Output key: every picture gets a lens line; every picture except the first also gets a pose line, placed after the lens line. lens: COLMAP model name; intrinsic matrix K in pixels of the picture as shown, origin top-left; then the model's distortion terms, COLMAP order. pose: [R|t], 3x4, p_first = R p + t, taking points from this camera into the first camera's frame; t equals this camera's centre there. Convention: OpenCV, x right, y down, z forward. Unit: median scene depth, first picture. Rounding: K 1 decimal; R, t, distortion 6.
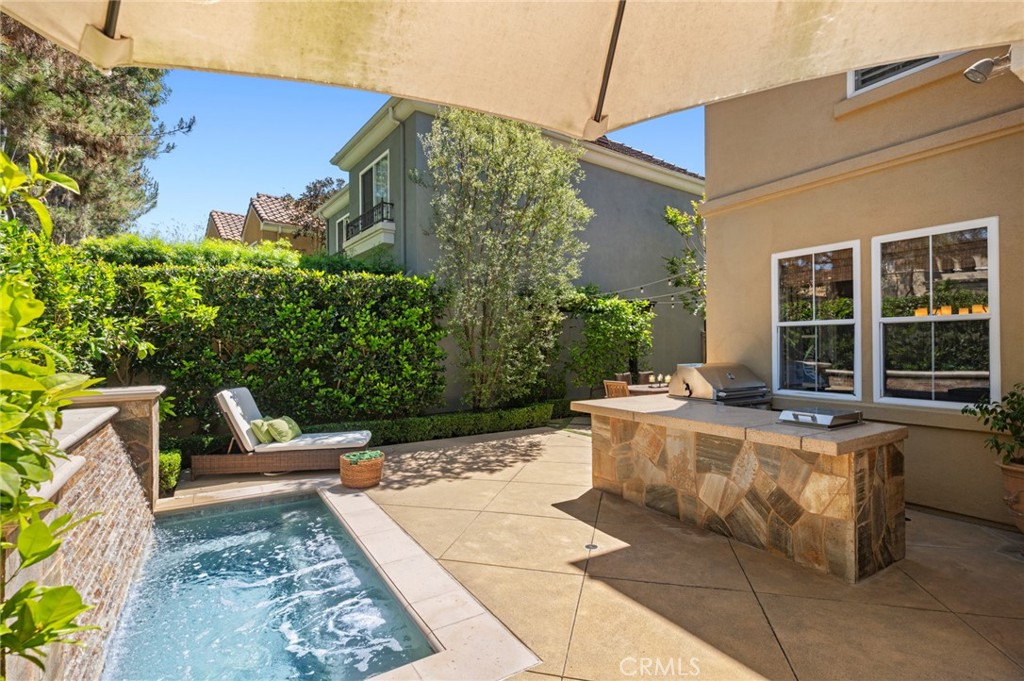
lens RADIAL K [[471.7, 0, 494.6], [0, 471.7, 344.4], [0, 0, 1]] dist [-0.000782, -0.000043]
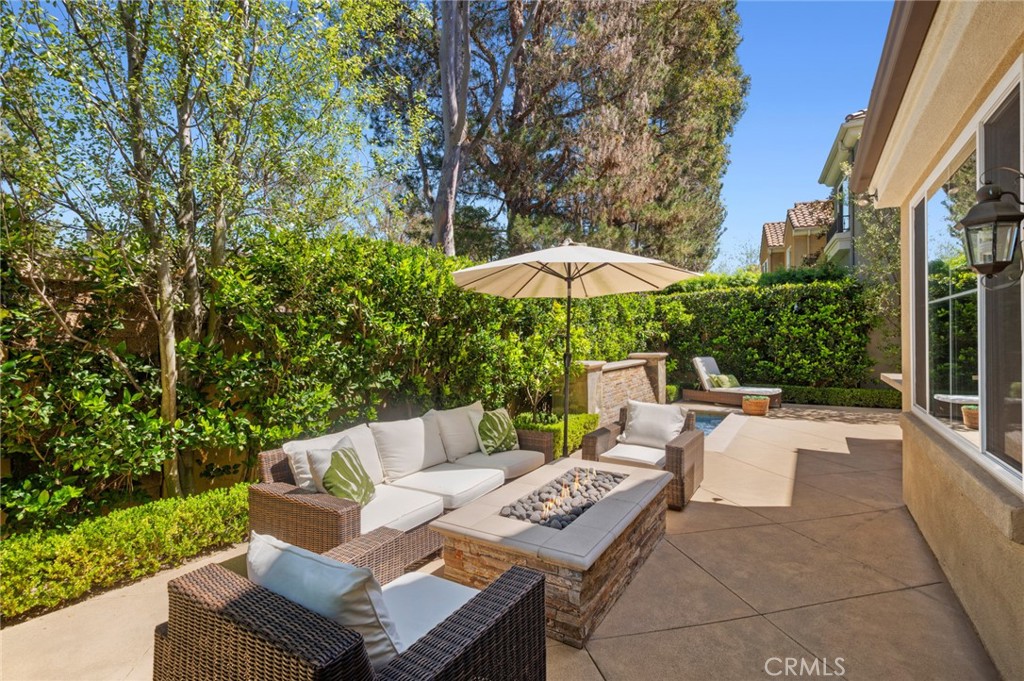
lens RADIAL K [[482.6, 0, 512.0], [0, 482.6, 340.5], [0, 0, 1]] dist [-0.000507, -0.000073]
pose [[0.439443, 0.006973, -0.898243, 0.733063], [0.011066, 0.999852, 0.013176, -0.004892], [0.898202, -0.015730, 0.439301, -0.458155]]
